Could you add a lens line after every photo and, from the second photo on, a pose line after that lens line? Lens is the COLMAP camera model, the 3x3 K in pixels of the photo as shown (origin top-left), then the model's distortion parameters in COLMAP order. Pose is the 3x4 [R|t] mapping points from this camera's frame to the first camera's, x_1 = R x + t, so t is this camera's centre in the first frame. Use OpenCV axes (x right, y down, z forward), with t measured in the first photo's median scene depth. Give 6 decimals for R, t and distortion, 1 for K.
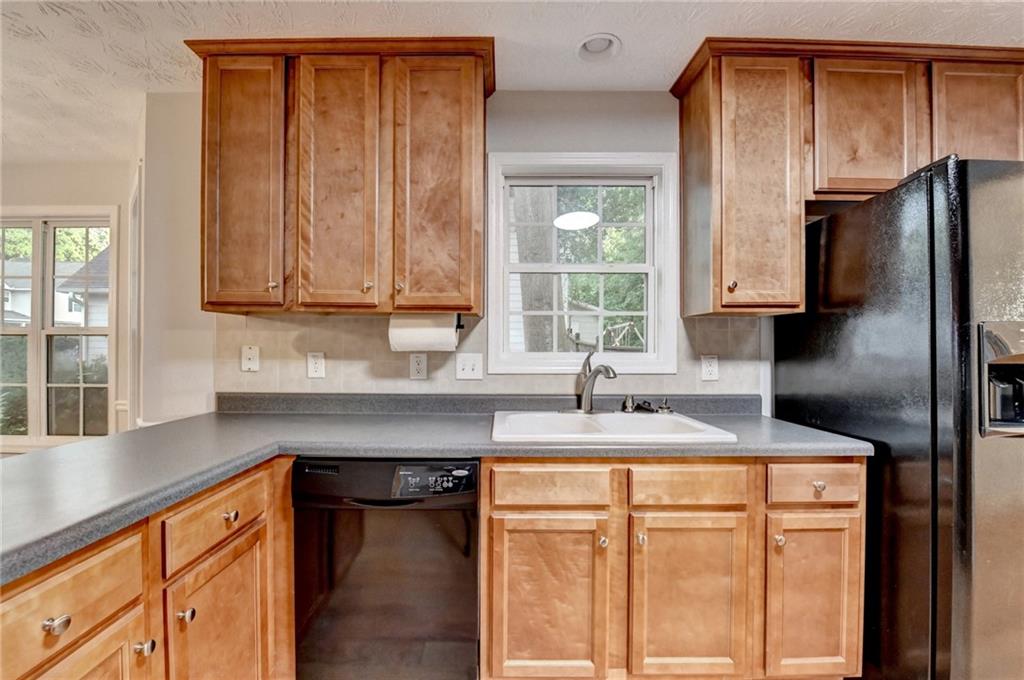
lens RADIAL K [[423.7, 0, 497.3], [0, 423.7, 348.6], [0, 0, 1]] dist [-0.016717, -0.000494]
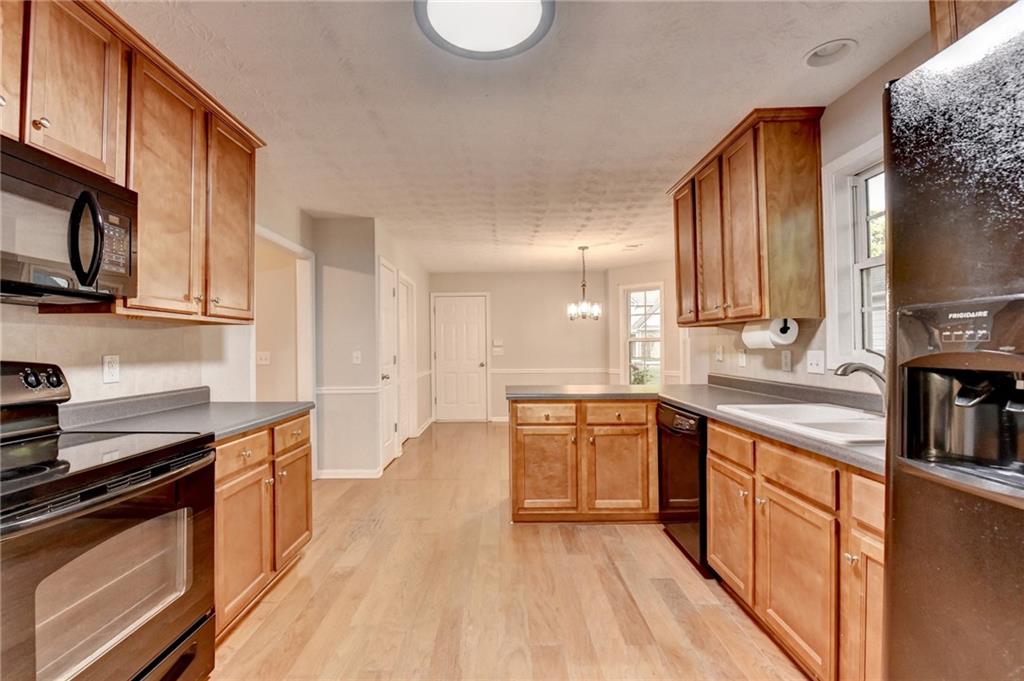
lens RADIAL K [[419.8, 0, 505.3], [0, 419.8, 341.6], [0, 0, 1]] dist [-0.014942, -0.000888]
pose [[0.000013, -0.016610, -0.999862, 1.392476], [0.006508, 0.999841, -0.016610, 0.004667], [0.999979, -0.006507, 0.000121, 0.265783]]
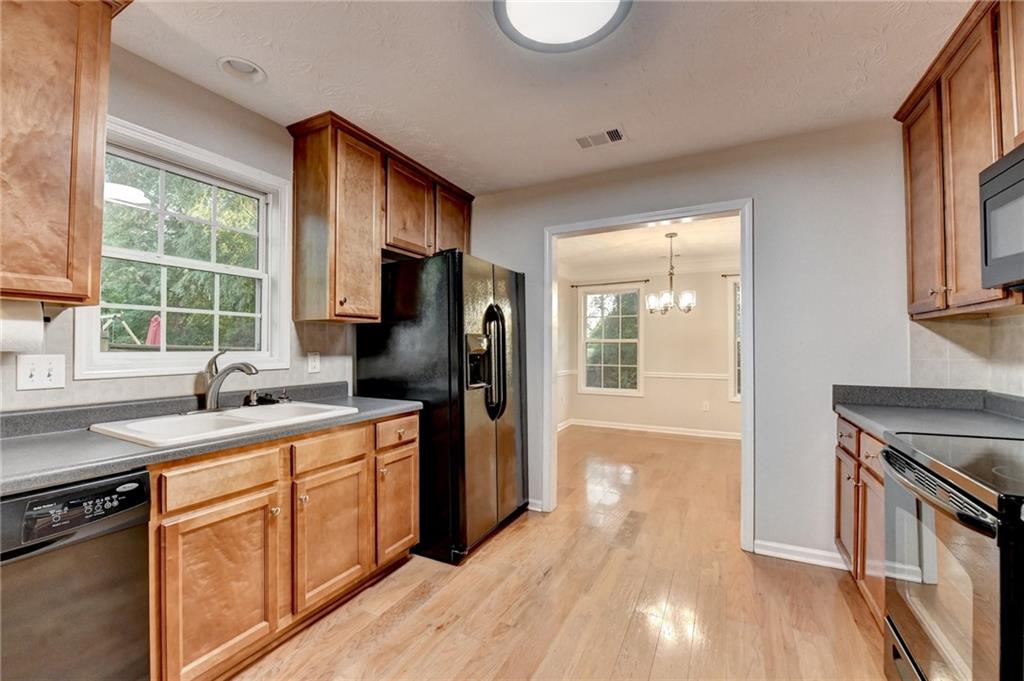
lens RADIAL K [[419.8, 0, 505.3], [0, 419.8, 341.6], [0, 0, 1]] dist [-0.014942, -0.000888]
pose [[0.465721, 0.008396, 0.884892, -0.389487], [0.003640, 0.999928, -0.011403, -0.000200], [-0.884924, 0.008531, 0.465657, -0.090443]]
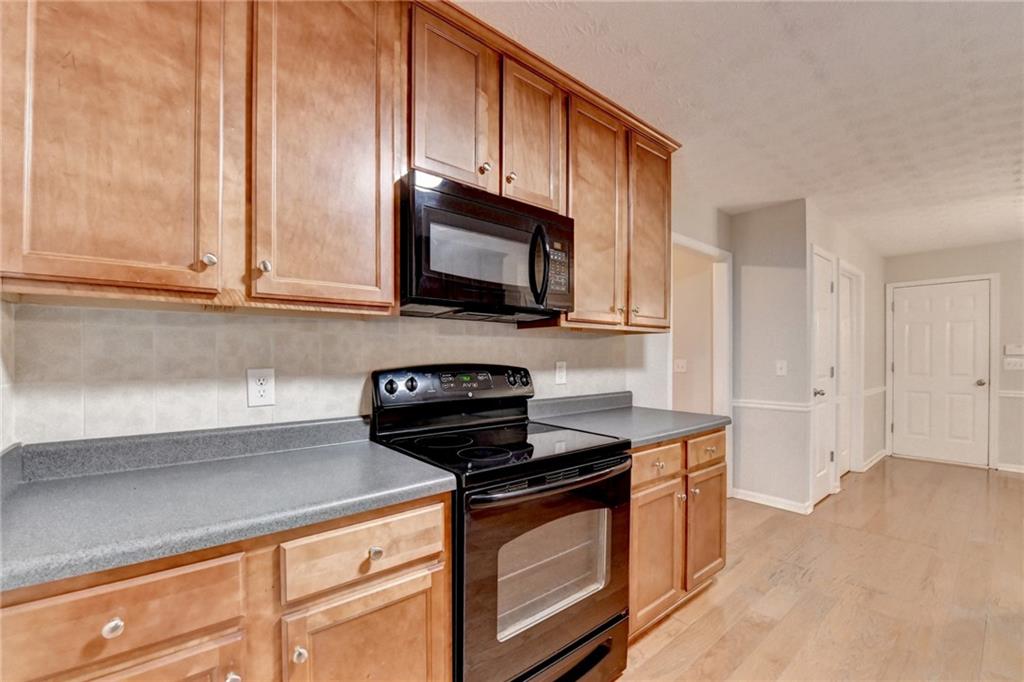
lens RADIAL K [[424.2, 0, 530.0], [0, 424.2, 360.5], [0, 0, 1]] dist [-0.015792, -0.000213]
pose [[-0.765512, 0.003056, -0.643414, 1.236407], [-0.004779, 0.999934, 0.010434, -0.001392], [0.643404, 0.011062, -0.765447, 0.193348]]
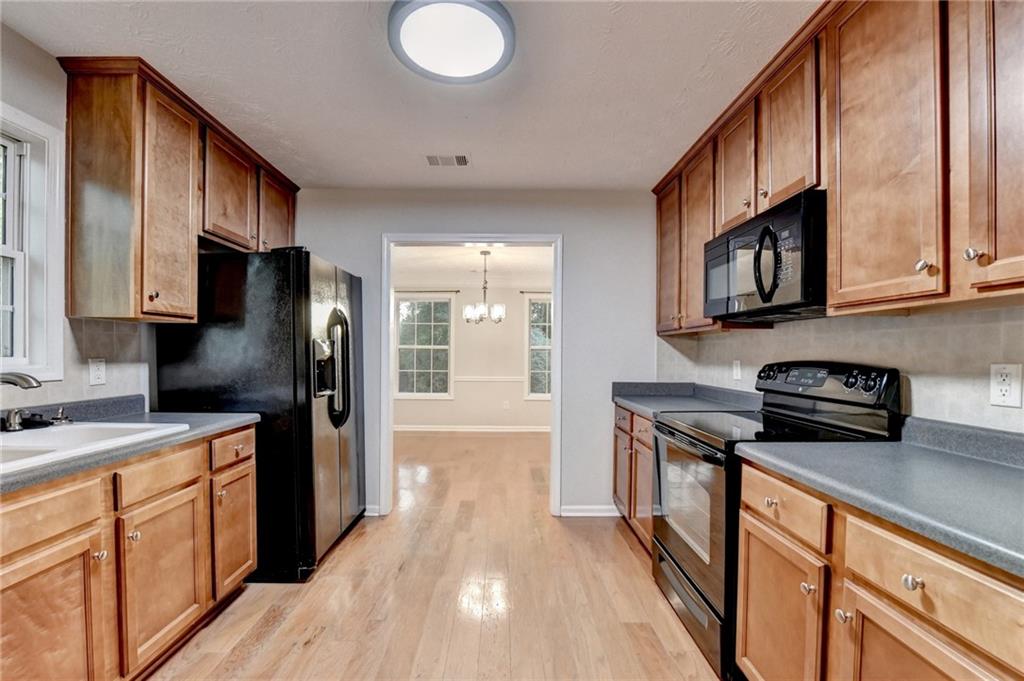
lens RADIAL K [[423.1, 0, 507.5], [0, 423.1, 358.2], [0, 0, 1]] dist [-0.018754, -0.000406]
pose [[-0.007730, -0.014733, 0.999862, -0.546804], [-0.002542, 0.999889, 0.014713, -0.002058], [-0.999967, -0.002428, -0.007767, 0.075775]]
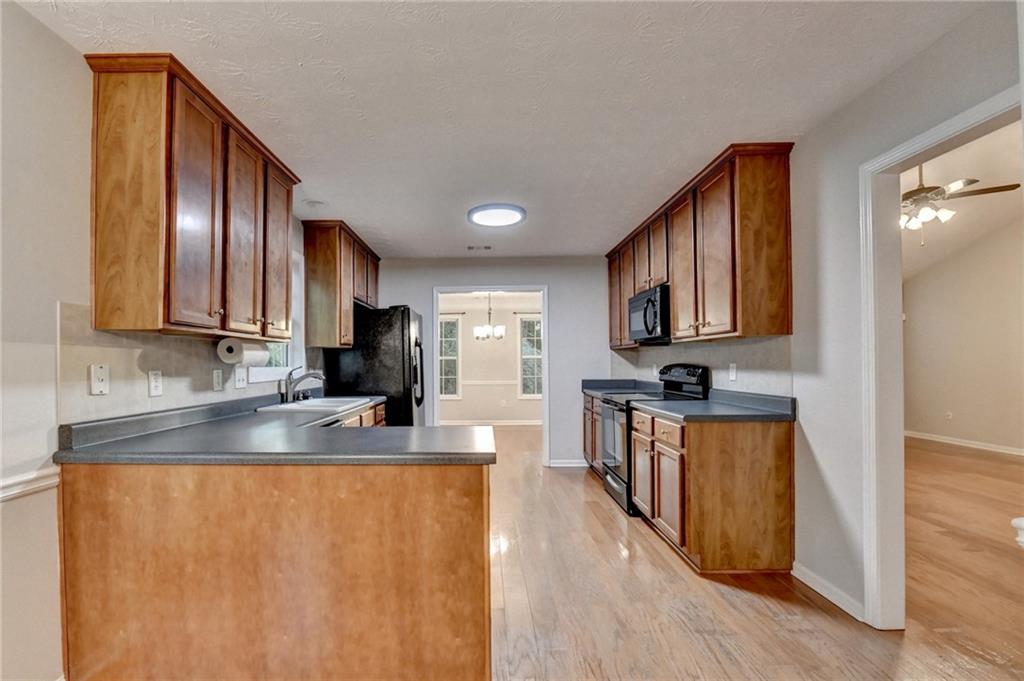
lens RADIAL K [[442.2, 0, 478.8], [0, 442.2, 361.0], [0, 0, 1]] dist [-0.020812, -0.000446]
pose [[0.014702, -0.000012, 0.999892, -1.742566], [0.011768, 0.999931, -0.000161, -0.005744], [-0.999823, 0.011769, 0.014701, 0.261426]]
